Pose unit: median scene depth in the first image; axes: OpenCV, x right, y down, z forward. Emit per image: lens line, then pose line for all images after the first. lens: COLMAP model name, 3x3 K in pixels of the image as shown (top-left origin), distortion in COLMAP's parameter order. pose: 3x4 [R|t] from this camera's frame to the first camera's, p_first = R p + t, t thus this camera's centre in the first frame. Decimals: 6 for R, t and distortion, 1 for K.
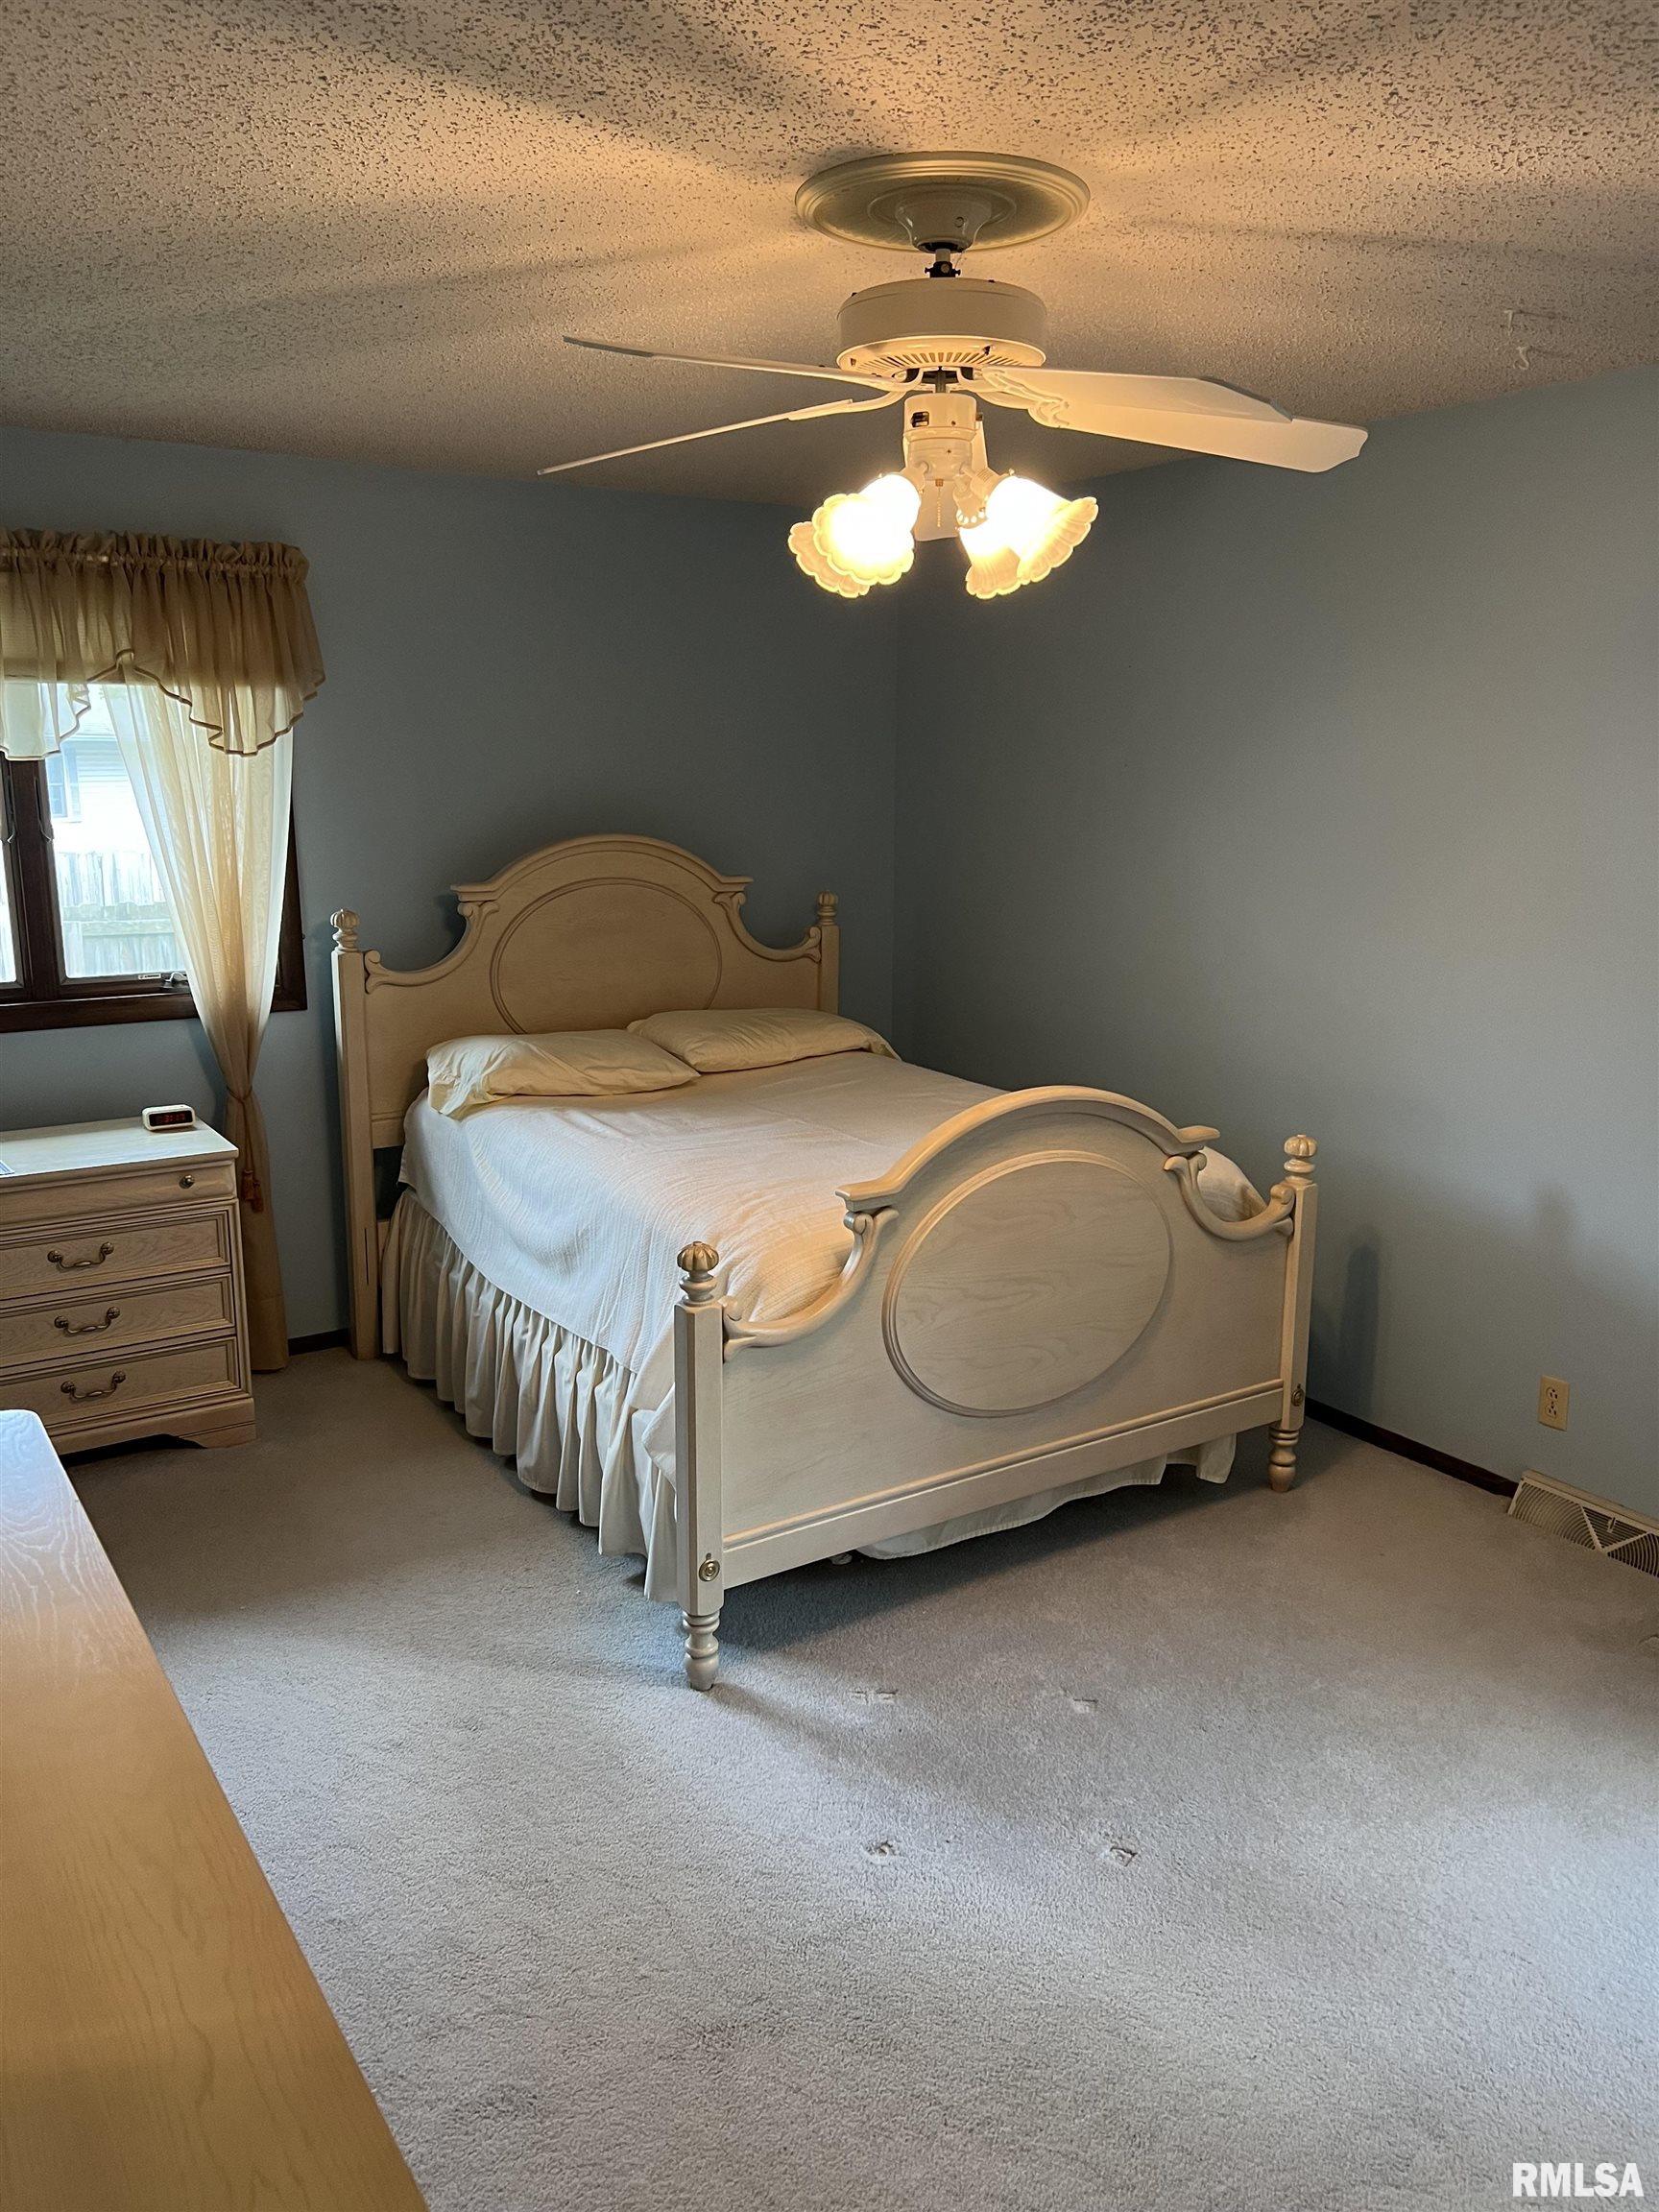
lens RADIAL K [[1670.3, 0, 809.3], [0, 1670.3, 1103.9], [0, 0, 1]] dist [0.063454, -0.027000]
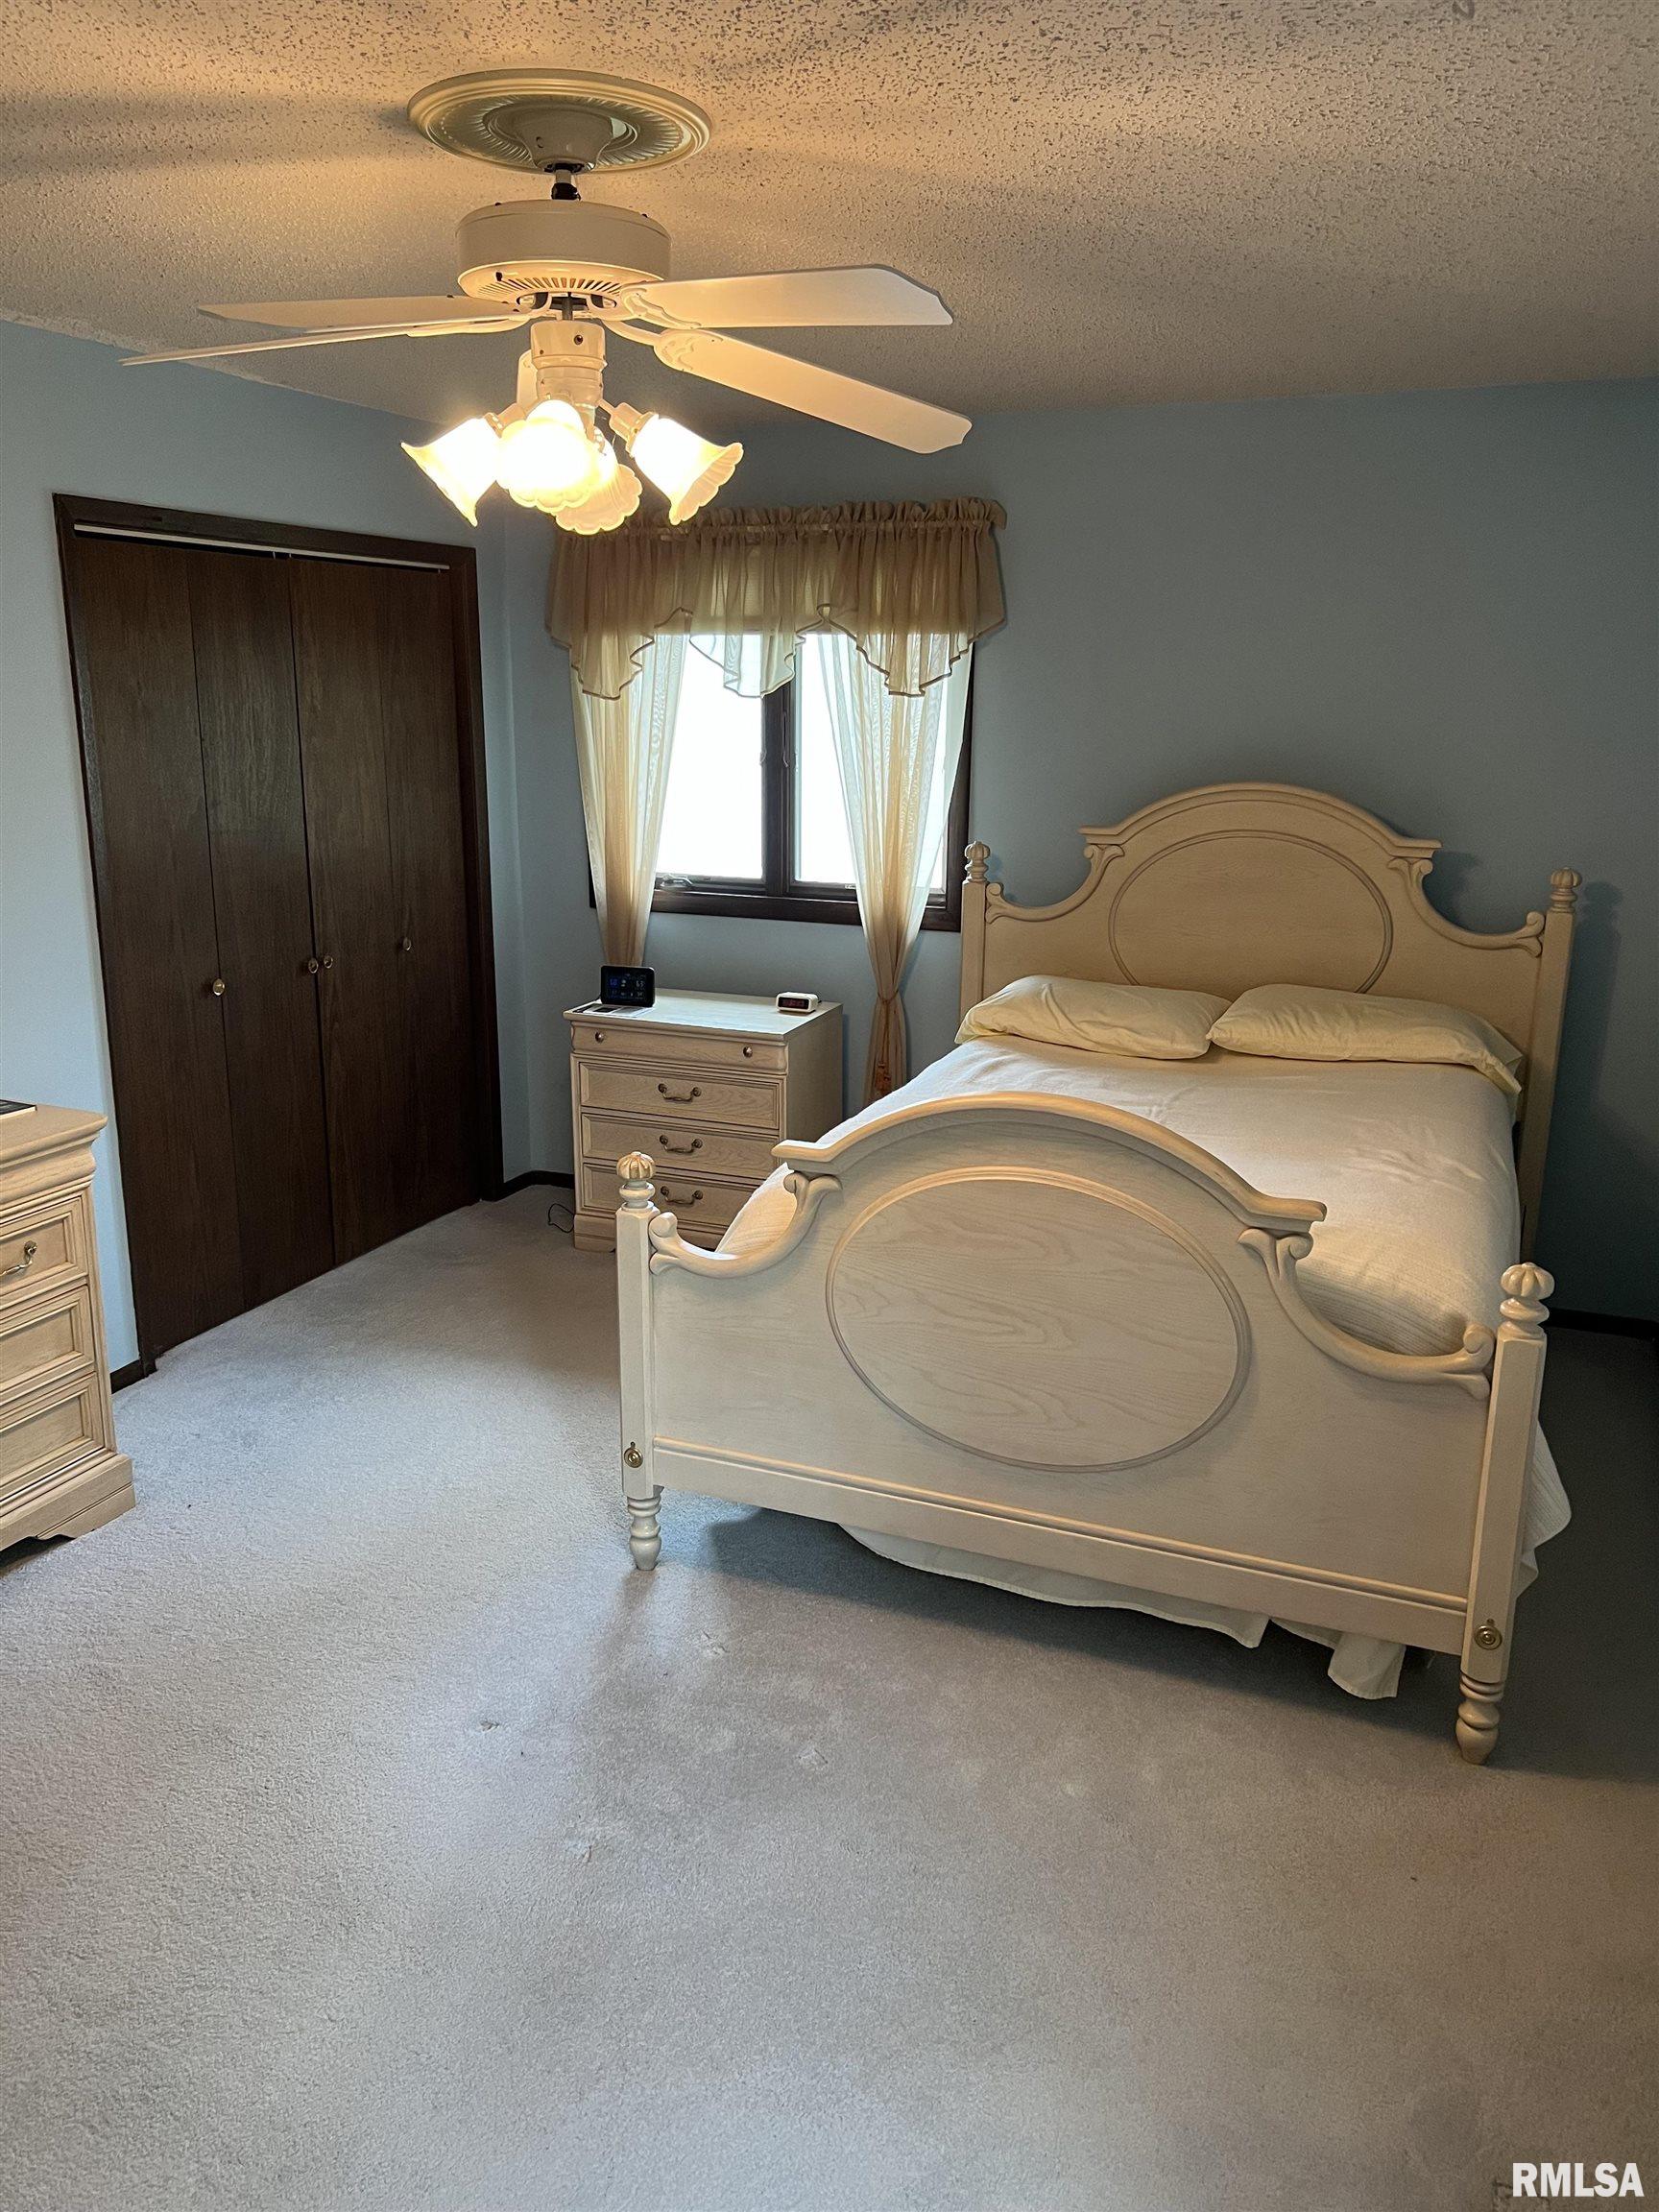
lens RADIAL K [[1670.3, 0, 810.2], [0, 1670.3, 1108.1], [0, 0, 1]] dist [0.063454, -0.027000]
pose [[0.562168, 0.205261, -0.801146, 0.620083], [-0.175146, 0.976287, 0.127233, -0.074426], [0.808264, 0.068792, 0.584788, 0.337175]]
